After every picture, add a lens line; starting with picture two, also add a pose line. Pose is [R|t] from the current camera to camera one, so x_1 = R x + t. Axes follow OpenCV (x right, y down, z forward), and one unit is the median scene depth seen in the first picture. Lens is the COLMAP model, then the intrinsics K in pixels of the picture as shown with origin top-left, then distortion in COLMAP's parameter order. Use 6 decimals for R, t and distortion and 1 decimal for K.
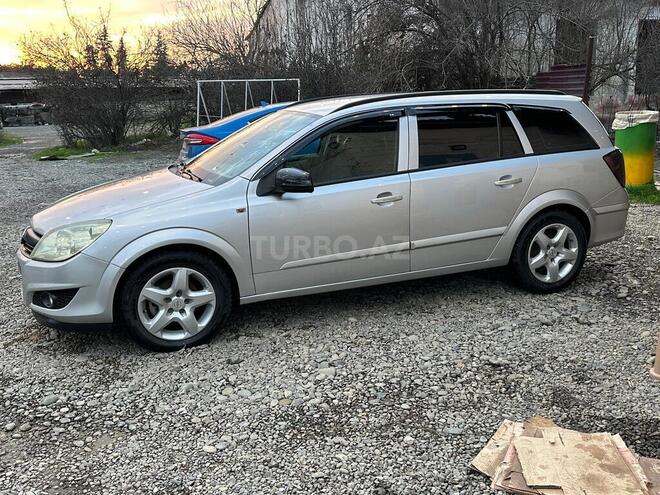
lens RADIAL K [[653.0, 0, 328.6], [0, 653.0, 249.8], [0, 0, 1]] dist [0.041601, 0.000000]
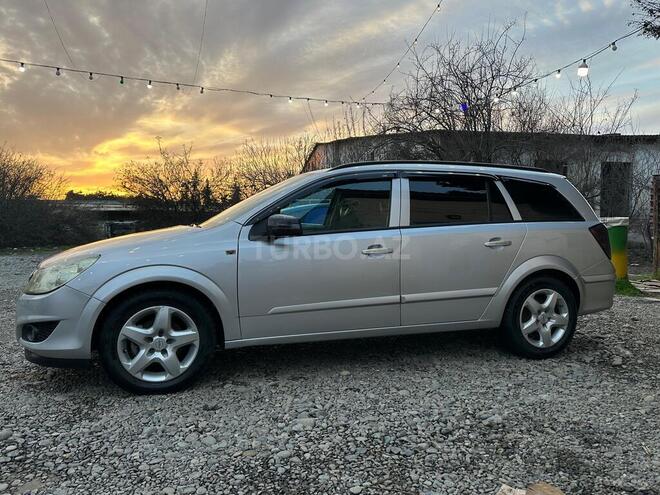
lens RADIAL K [[497.9, 0, 328.0], [0, 497.9, 238.0], [0, 0, 1]] dist [0.000331, -0.002216]
pose [[0.997461, 0.019053, -0.068617, 0.069924], [-0.033159, 0.976980, -0.210738, 0.076069], [0.063022, 0.212478, 0.975131, 0.249661]]
